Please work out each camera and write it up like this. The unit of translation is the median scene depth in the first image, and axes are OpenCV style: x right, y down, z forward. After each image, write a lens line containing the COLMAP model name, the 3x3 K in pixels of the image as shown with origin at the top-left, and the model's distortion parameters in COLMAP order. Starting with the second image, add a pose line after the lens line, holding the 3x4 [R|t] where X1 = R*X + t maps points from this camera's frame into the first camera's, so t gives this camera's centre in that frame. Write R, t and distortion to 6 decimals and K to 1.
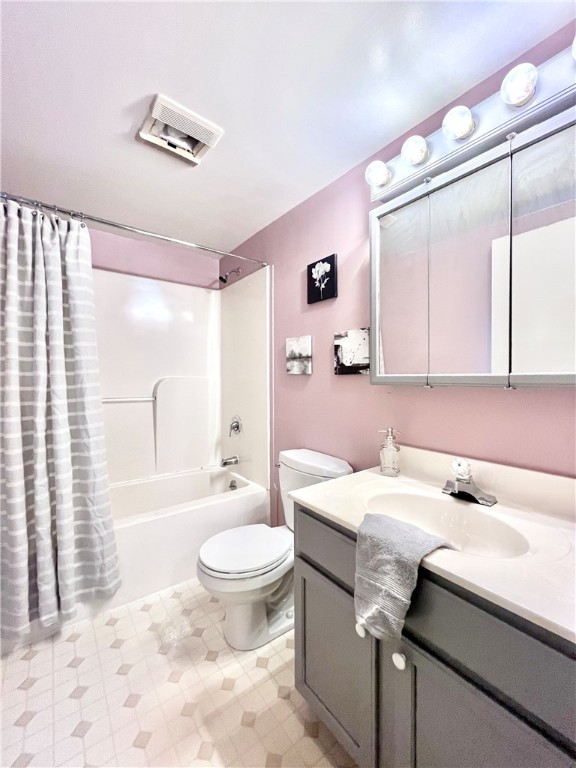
lens RADIAL K [[310.5, 0, 293.7], [0, 310.5, 384.8], [0, 0, 1]] dist [-0.003711, -0.000462]
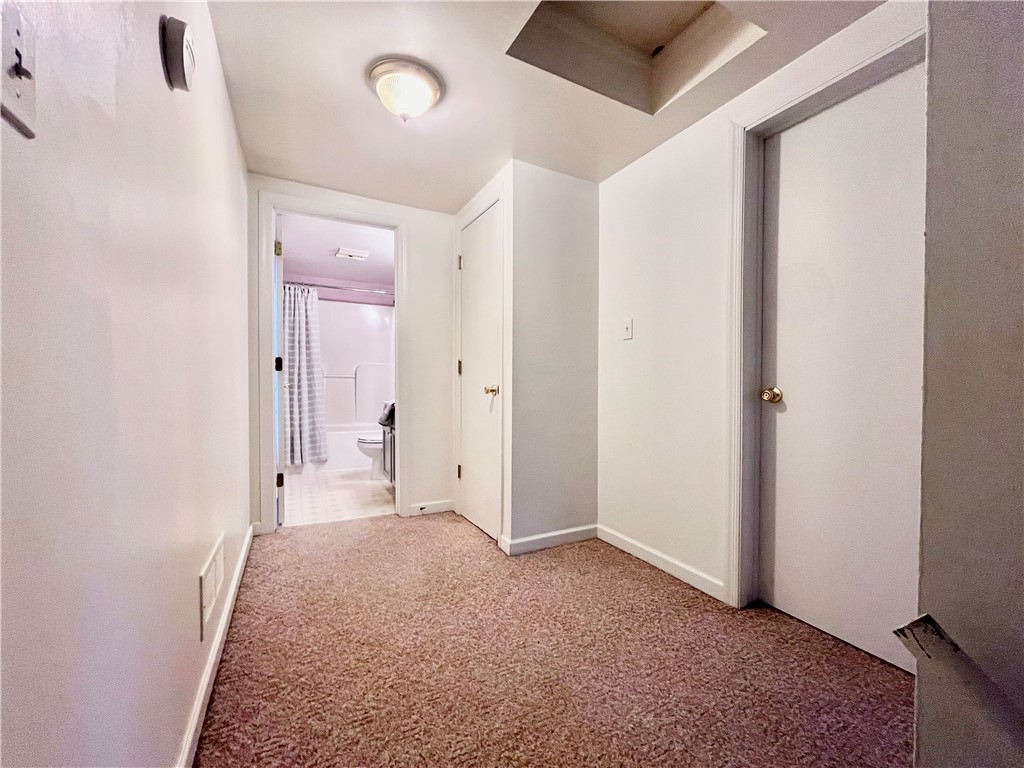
lens RADIAL K [[414.0, 0, 506.8], [0, 414.0, 382.3], [0, 0, 1]] dist [-0.003711, -0.000462]
pose [[0.985258, 0.009488, -0.170812, 1.225541], [-0.011011, 0.999908, -0.007976, 0.152901], [0.170720, 0.009739, 0.985271, -1.726048]]
